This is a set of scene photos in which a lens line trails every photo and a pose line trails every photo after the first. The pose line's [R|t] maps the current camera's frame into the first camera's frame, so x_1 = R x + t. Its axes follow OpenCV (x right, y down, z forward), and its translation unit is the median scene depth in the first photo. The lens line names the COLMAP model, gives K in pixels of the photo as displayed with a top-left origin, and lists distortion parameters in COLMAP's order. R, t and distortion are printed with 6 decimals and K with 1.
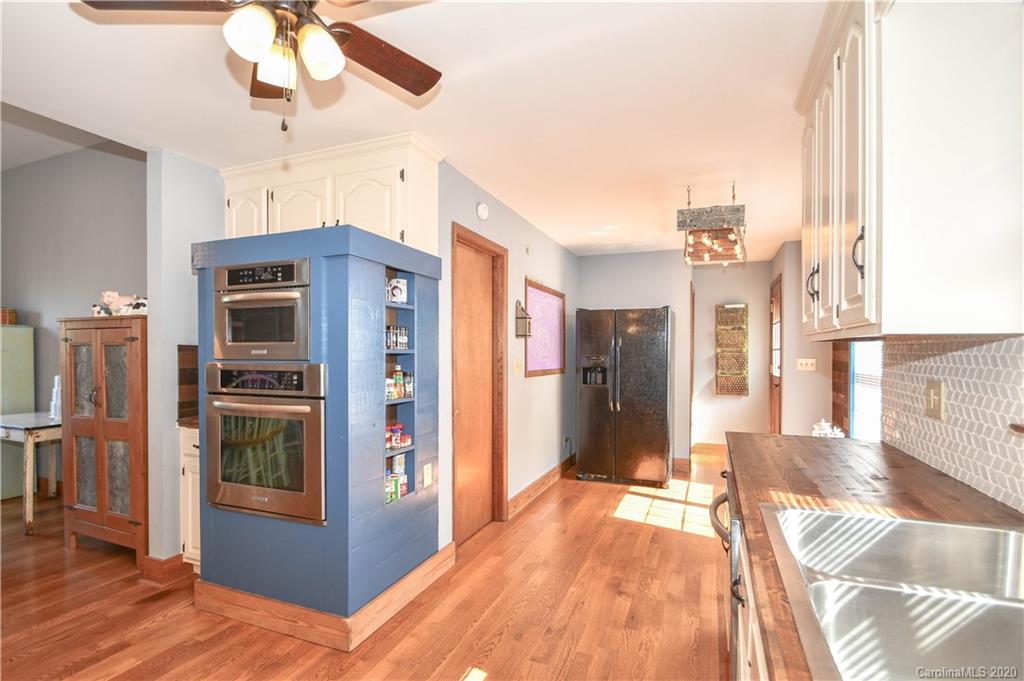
lens RADIAL K [[486.0, 0, 477.1], [0, 486.0, 362.6], [0, 0, 1]] dist [-0.015707, -0.003012]
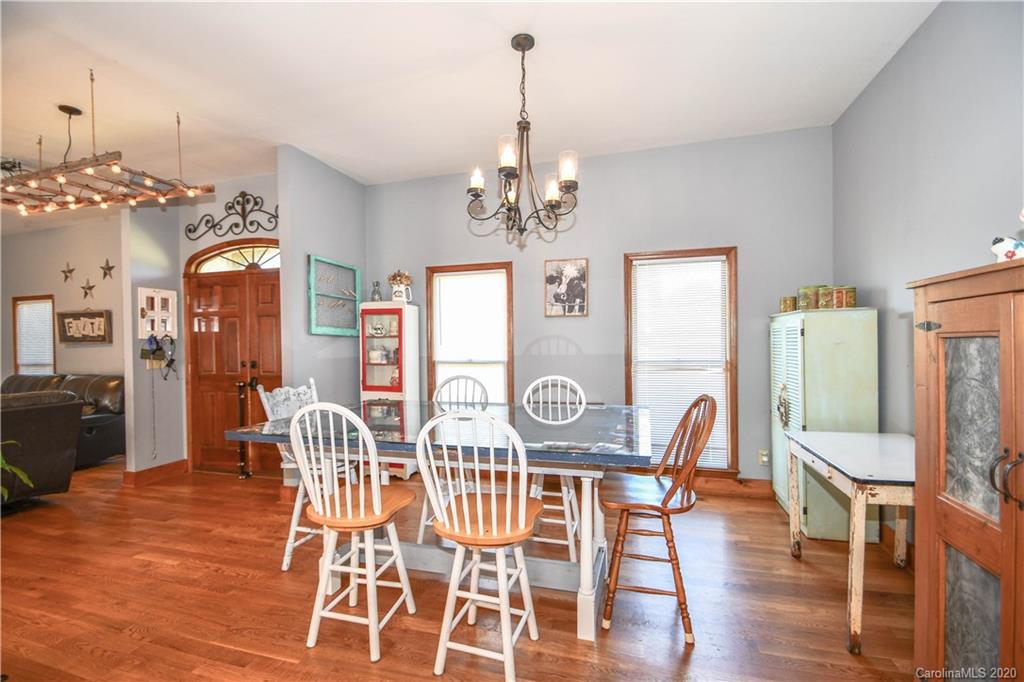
lens RADIAL K [[453.2, 0, 518.4], [0, 453.2, 349.1], [0, 0, 1]] dist [-0.002726, -0.008823]
pose [[0.128798, 0.007835, -0.991640, -0.344192], [-0.001209, 0.999969, 0.007744, -0.019810], [0.991670, 0.000201, 0.128804, 0.398280]]
